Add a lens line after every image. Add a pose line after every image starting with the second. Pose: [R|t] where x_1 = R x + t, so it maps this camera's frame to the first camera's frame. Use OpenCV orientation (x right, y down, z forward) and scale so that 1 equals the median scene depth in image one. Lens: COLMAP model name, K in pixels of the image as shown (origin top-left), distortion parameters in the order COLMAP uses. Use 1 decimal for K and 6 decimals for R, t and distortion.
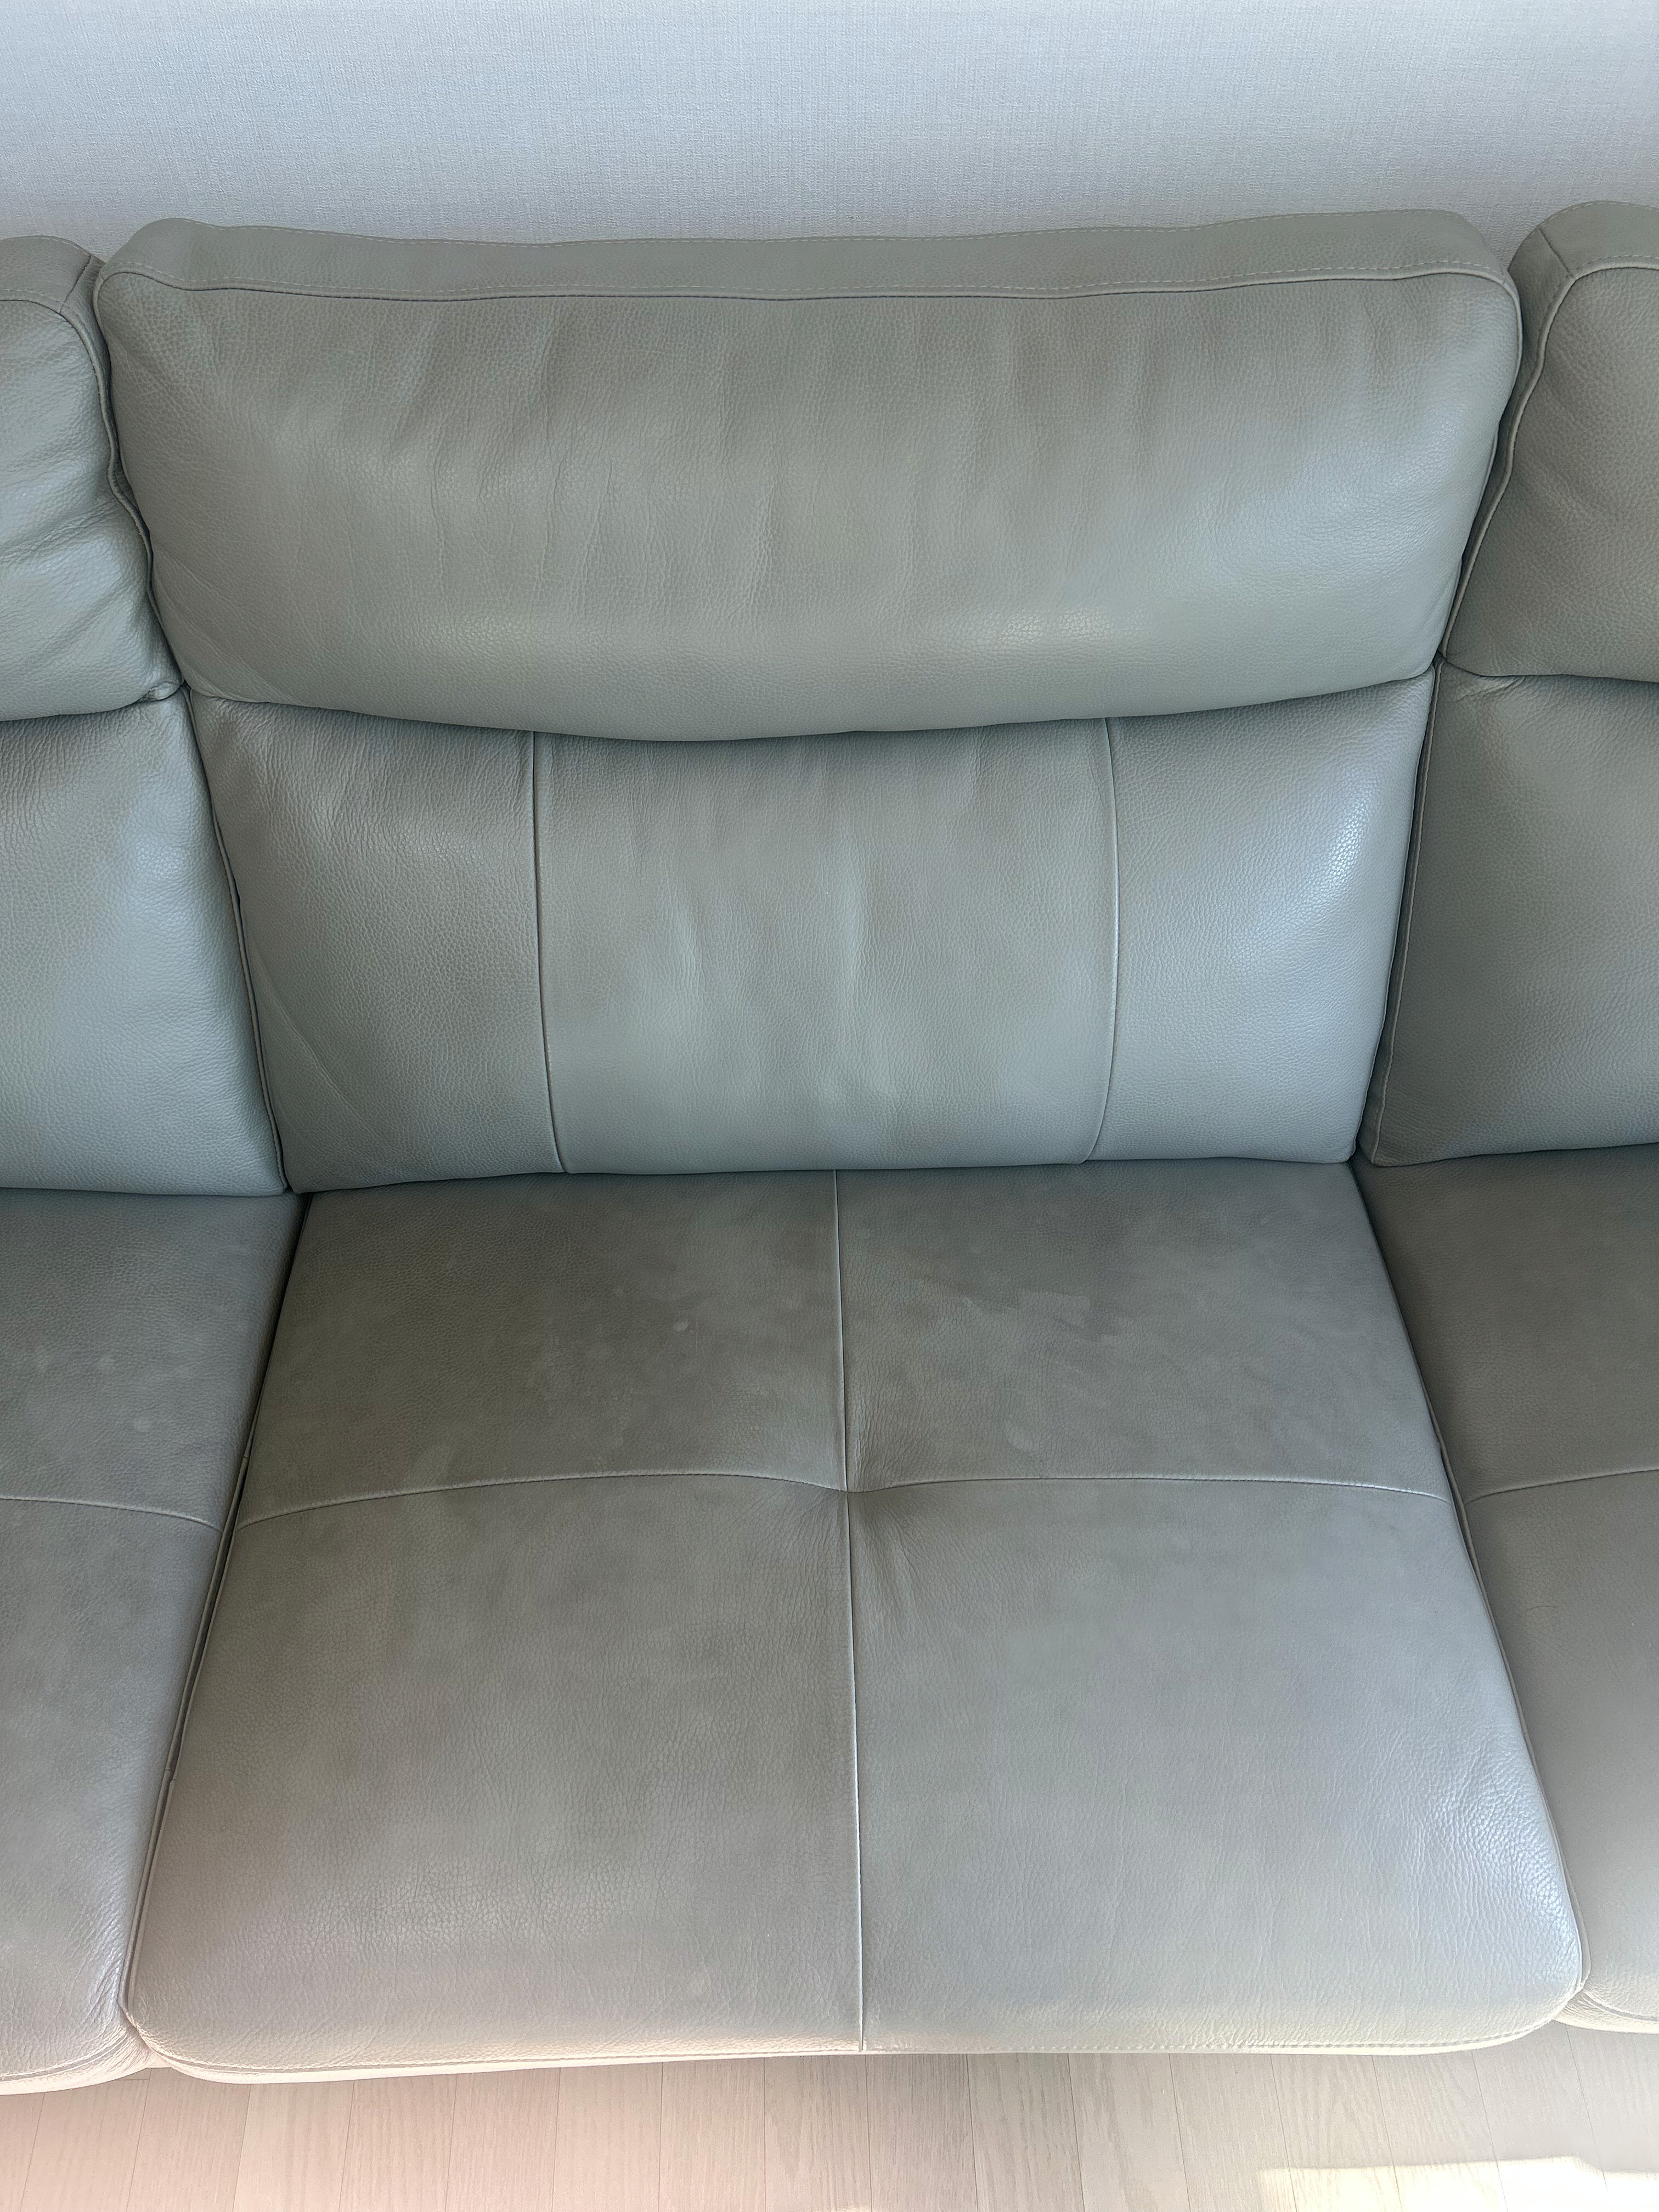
lens RADIAL K [[1668.6, 0, 829.5], [0, 1668.6, 1106.0], [0, 0, 1]] dist [0.060274, -0.079164]
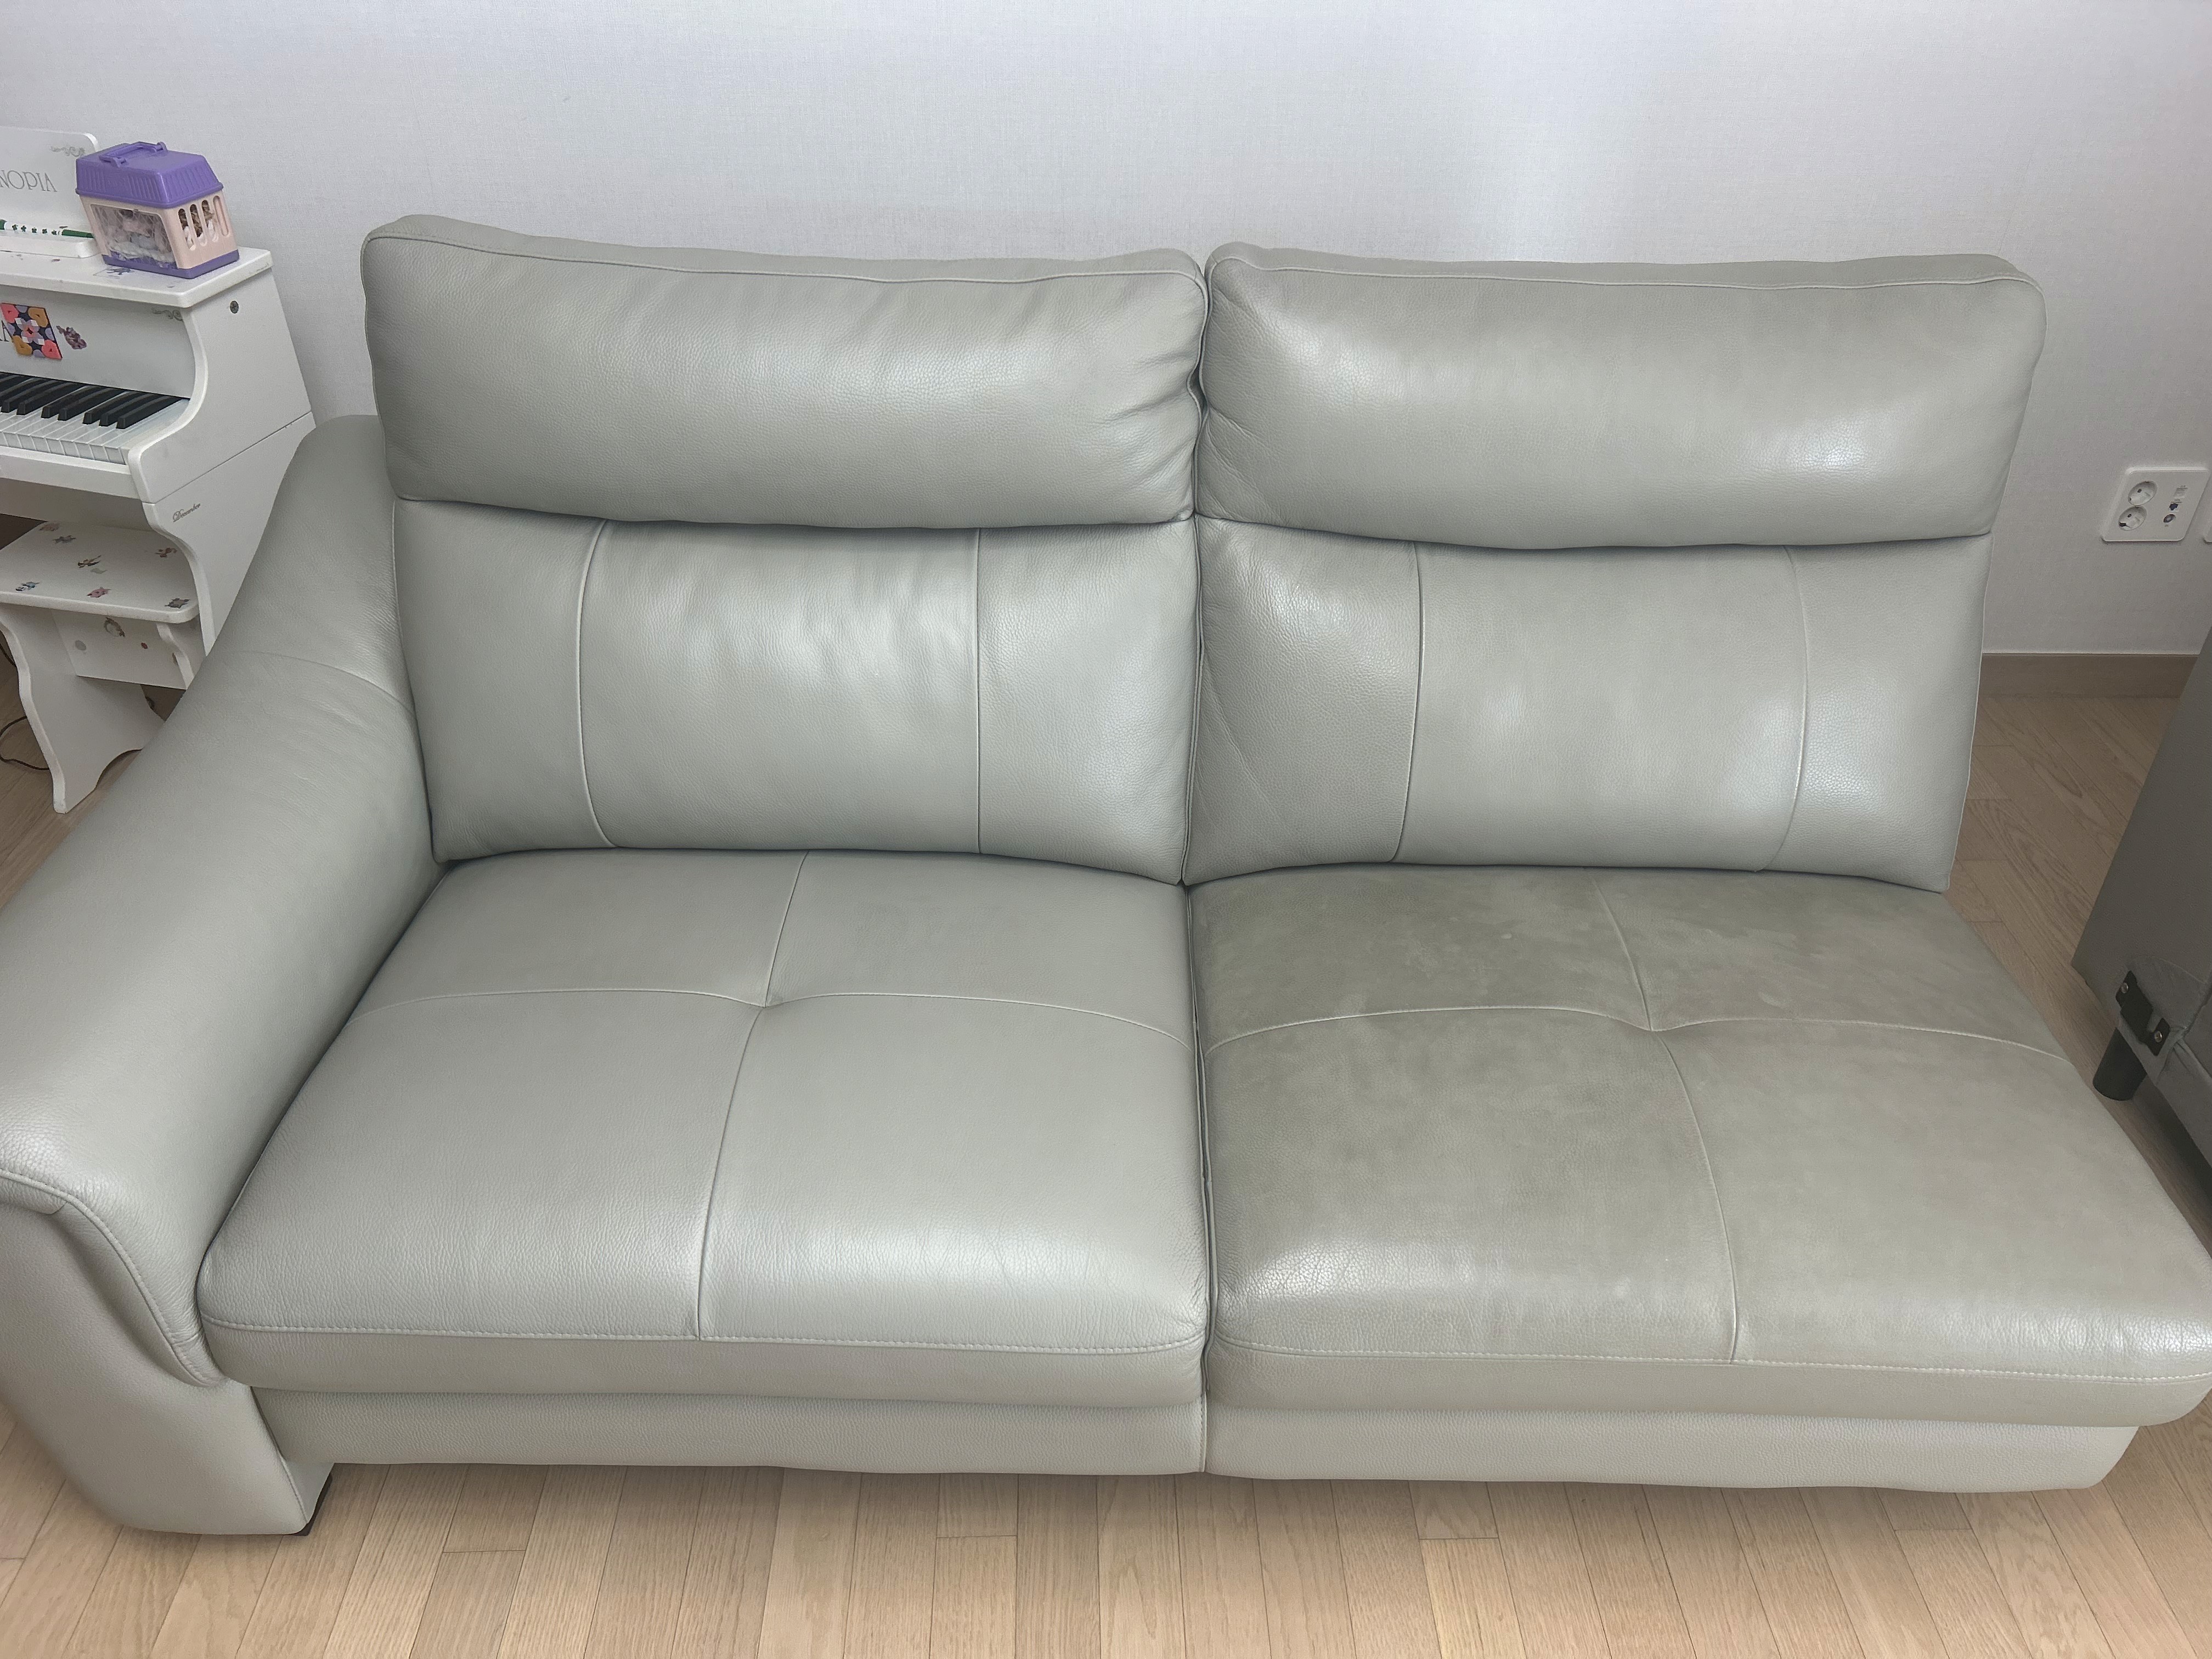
lens RADIAL K [[1668.6, 0, 1087.1], [0, 1668.6, 819.0], [0, 0, 1]] dist [0.060274, -0.079164]
pose [[0.999149, 0.030873, -0.027338, -0.428635], [-0.037664, 0.953152, -0.300136, 0.498849], [0.016791, 0.300911, 0.953505, -0.414343]]
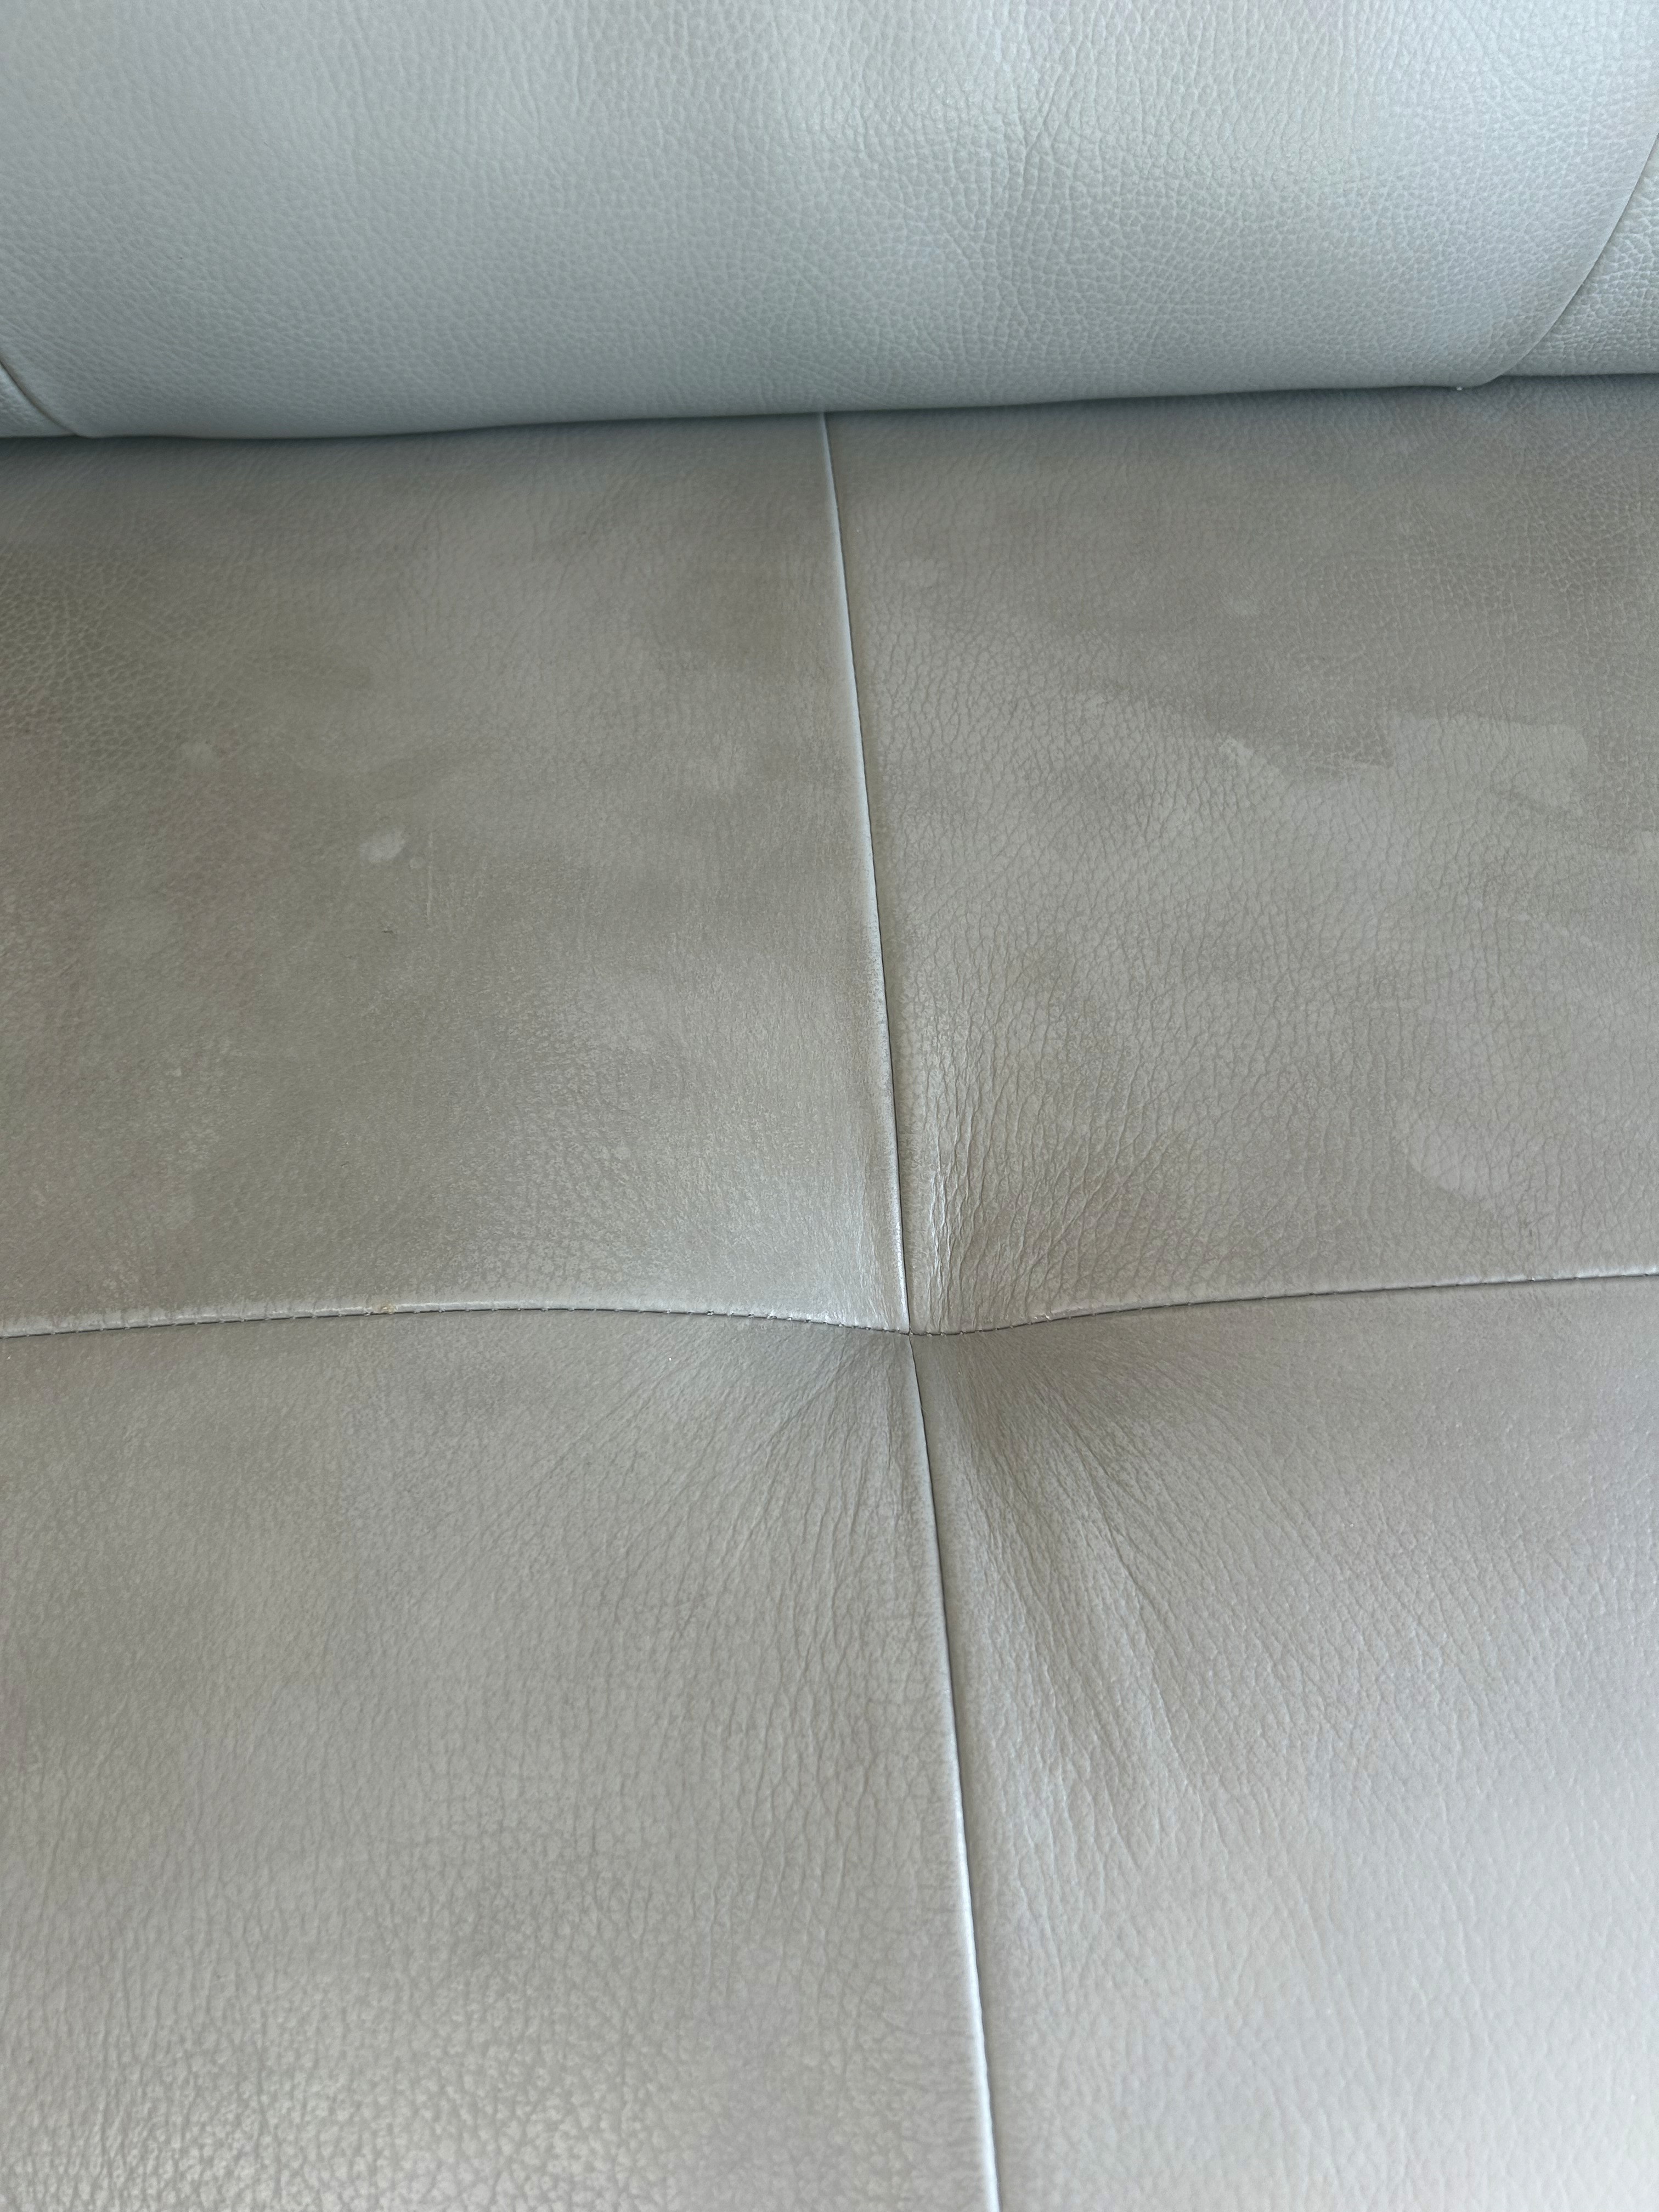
lens RADIAL K [[1676.0, 0, 818.8], [0, 1676.0, 1133.5], [0, 0, 1]] dist [0.033942, -0.046347]
pose [[0.999129, -0.035011, 0.022715, -0.013066], [0.028157, 0.967229, 0.252338, 0.109583], [-0.030805, -0.251479, 0.967372, 0.691068]]
